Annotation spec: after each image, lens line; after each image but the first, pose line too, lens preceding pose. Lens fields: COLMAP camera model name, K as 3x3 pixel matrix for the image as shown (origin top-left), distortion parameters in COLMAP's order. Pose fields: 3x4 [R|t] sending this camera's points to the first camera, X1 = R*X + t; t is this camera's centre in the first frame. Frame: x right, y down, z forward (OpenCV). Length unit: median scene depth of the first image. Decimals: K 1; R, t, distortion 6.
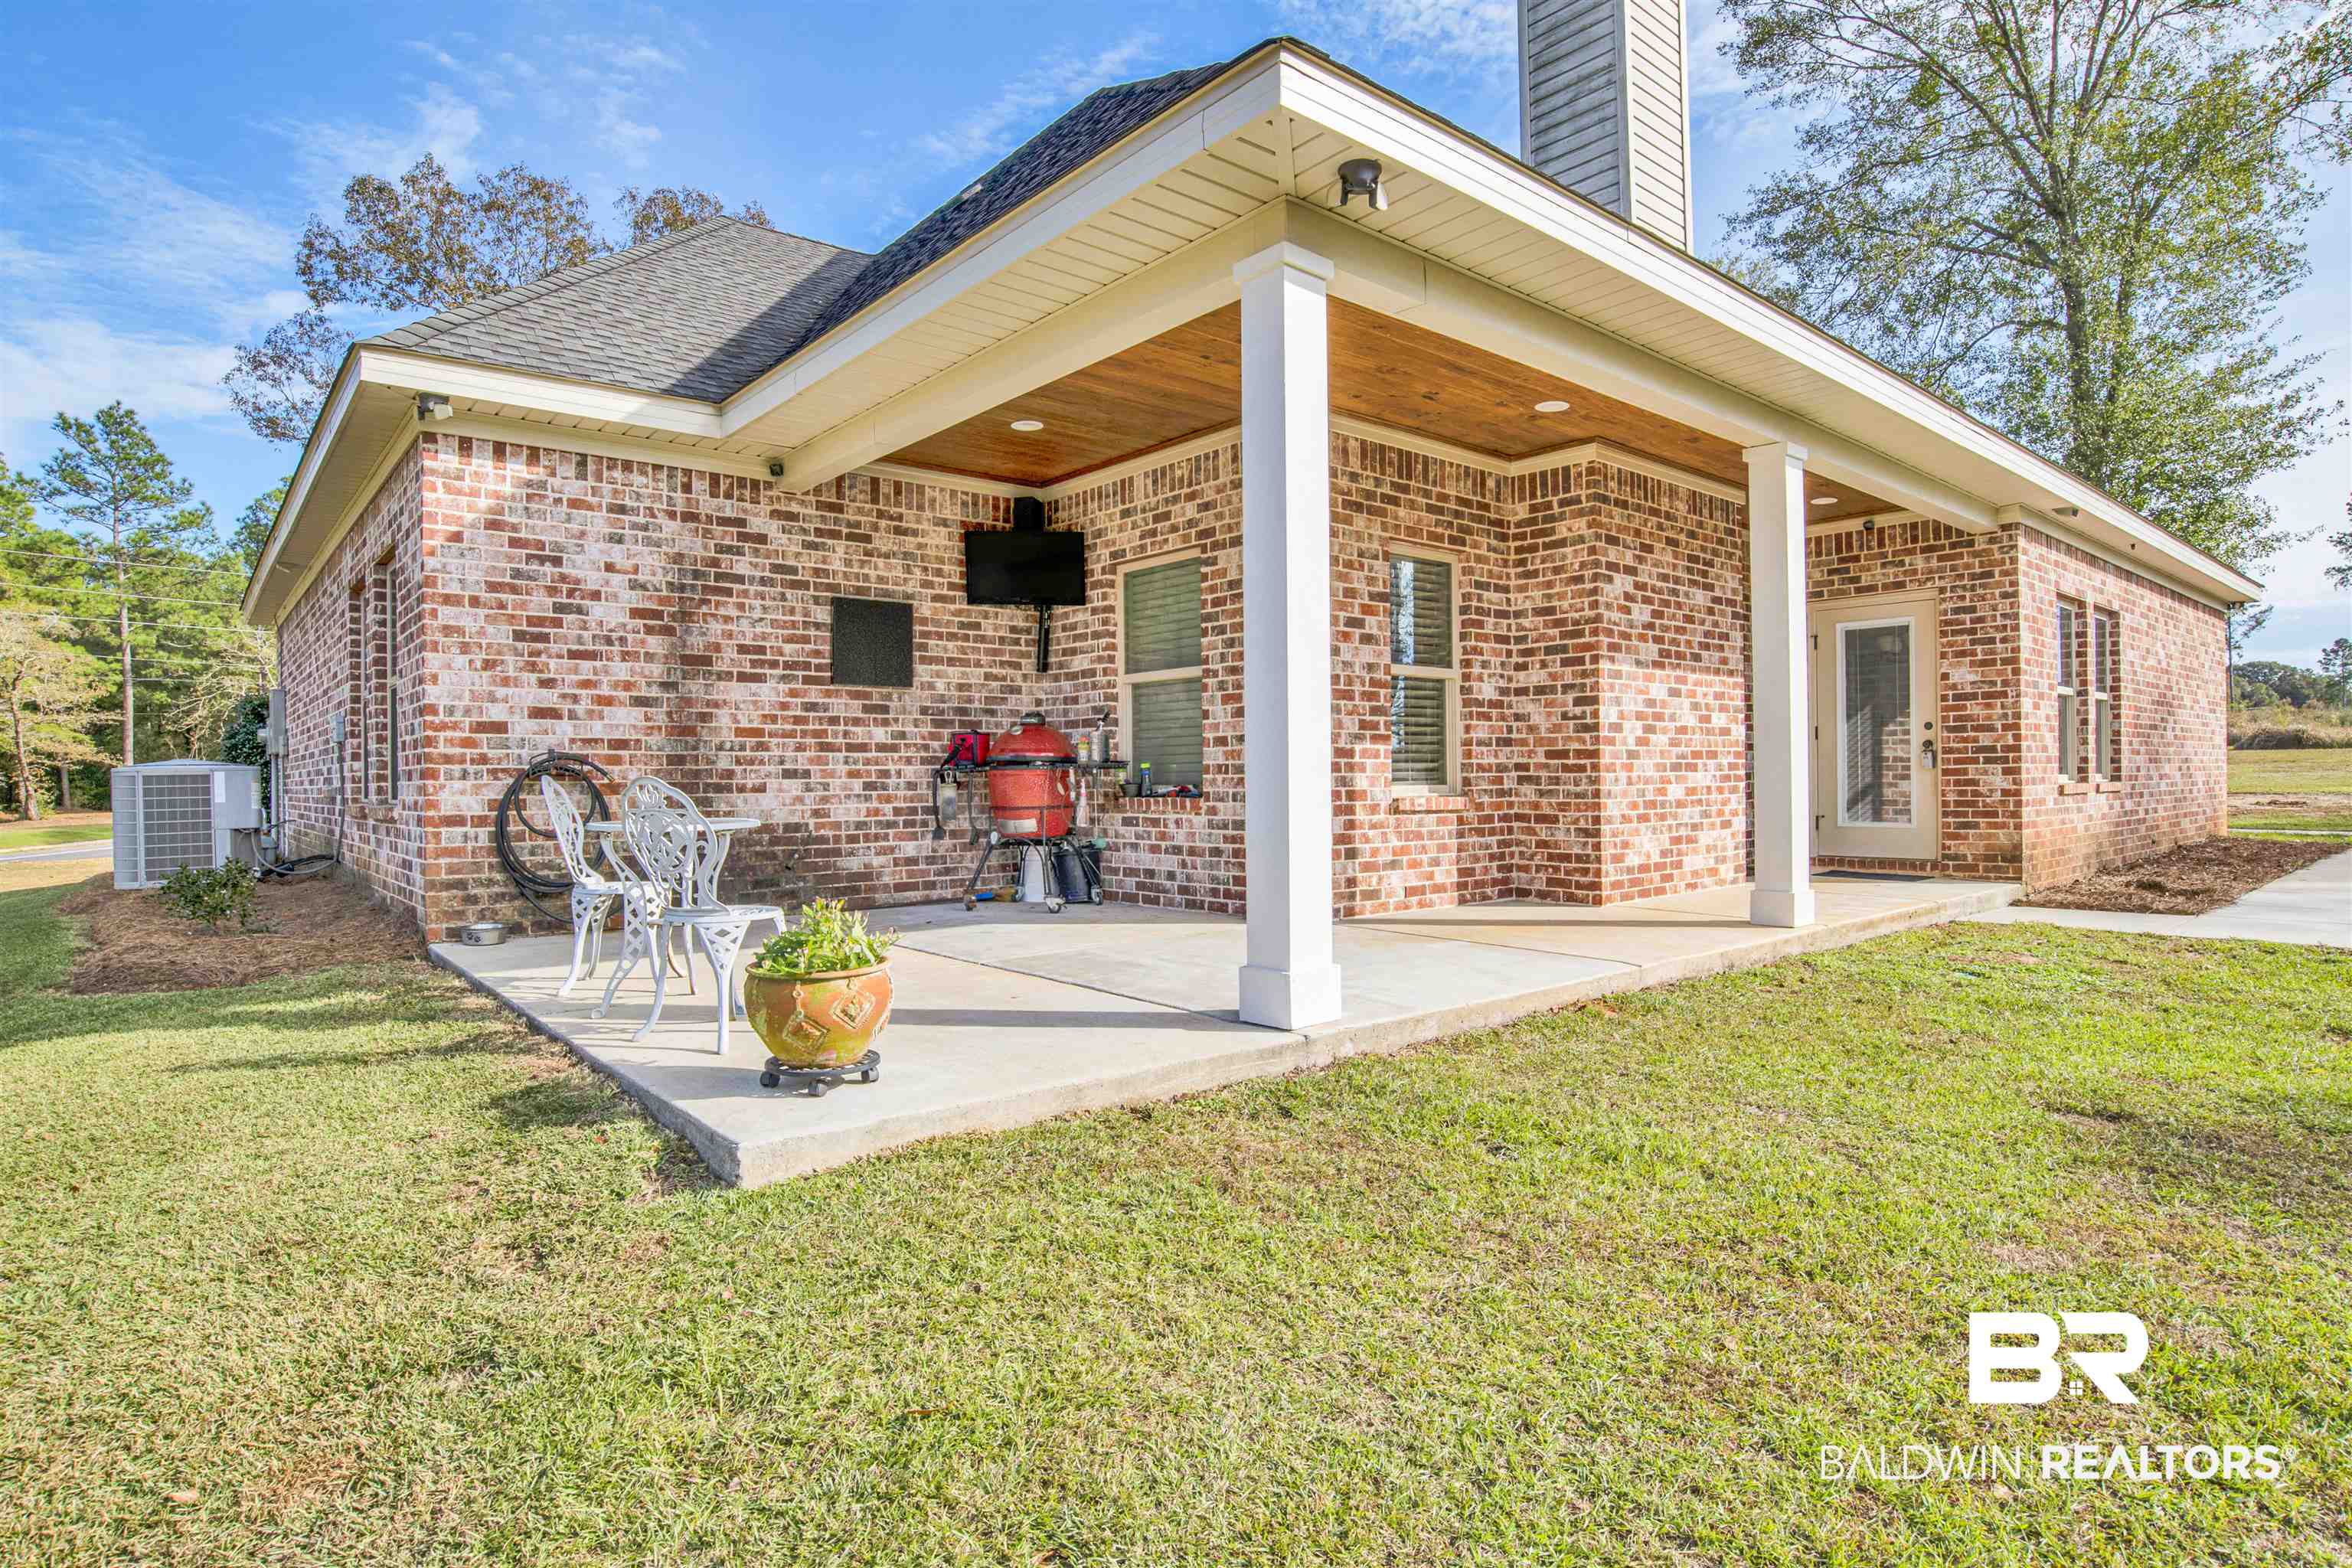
lens RADIAL K [[1236.2, 0, 1203.6], [0, 1236.2, 772.1], [0, 0, 1]] dist [-0.067260, 0.020493]
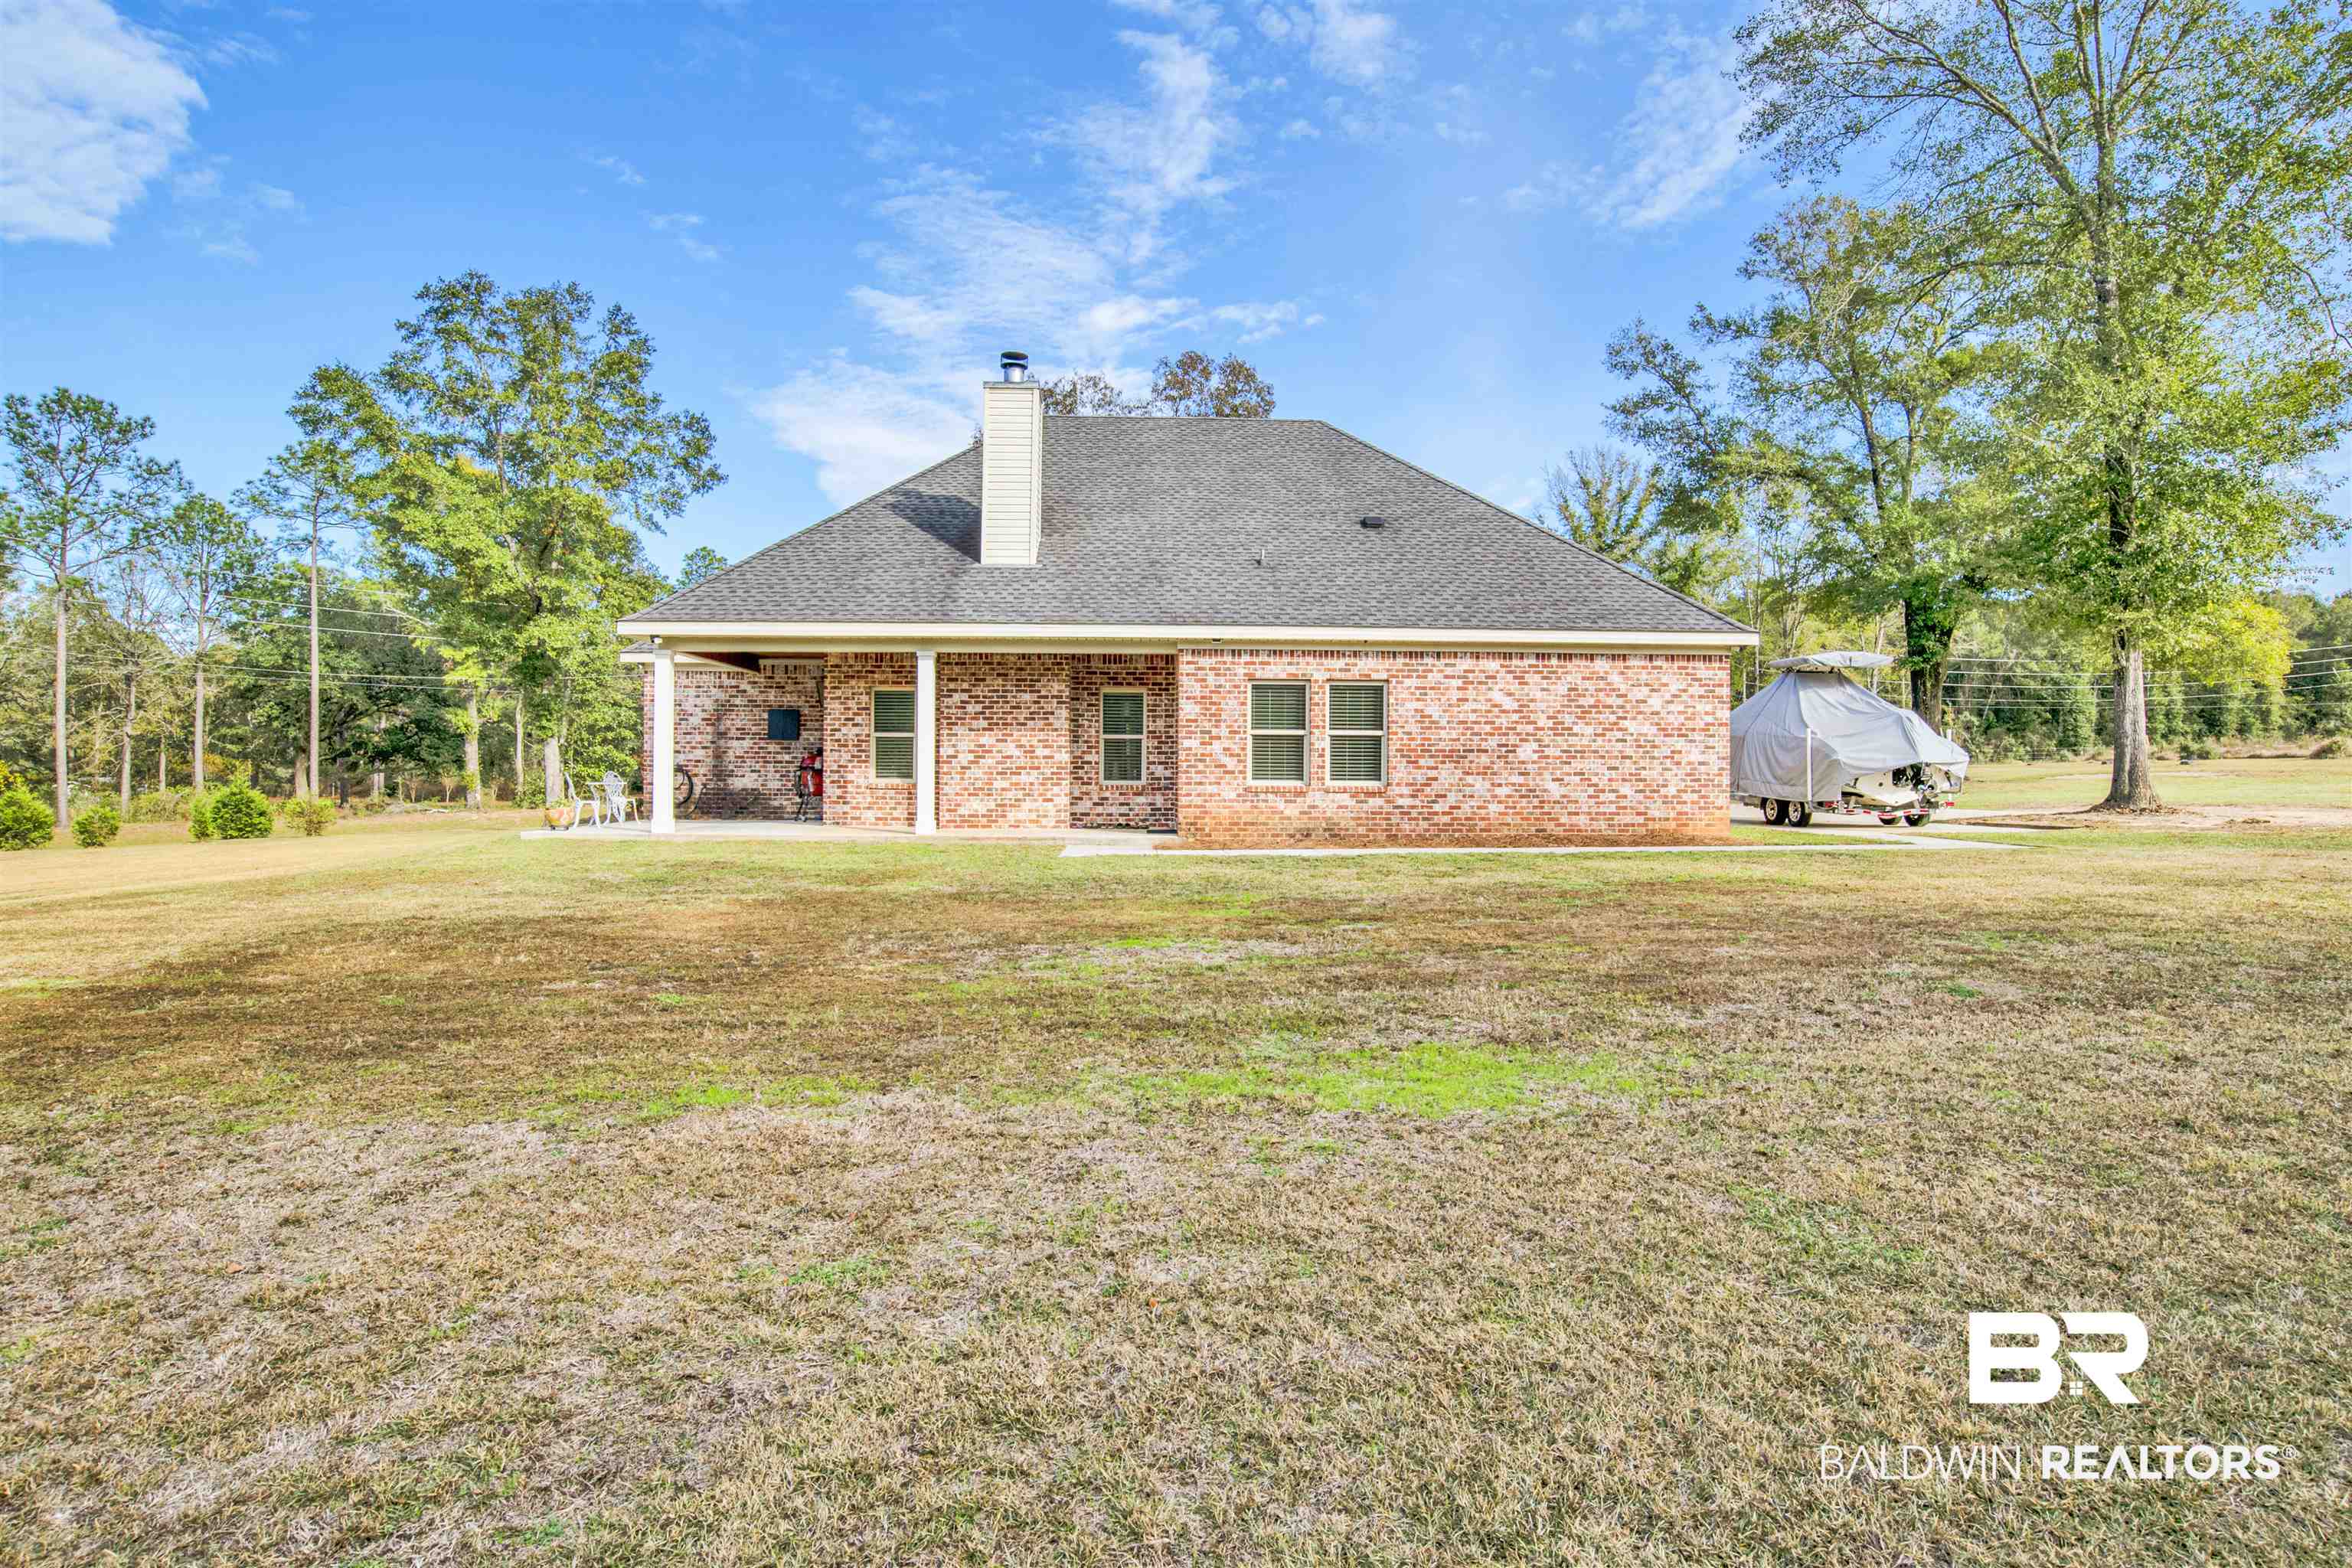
lens RADIAL K [[1235.3, 0, 1169.2], [0, 1235.3, 764.9], [0, 0, 1]] dist [-0.062948, 0.021525]
pose [[0.774213, 0.010731, -0.632834, 2.216130], [-0.011402, 0.999930, 0.003007, -0.032546], [0.632822, 0.004887, 0.774282, -0.618352]]
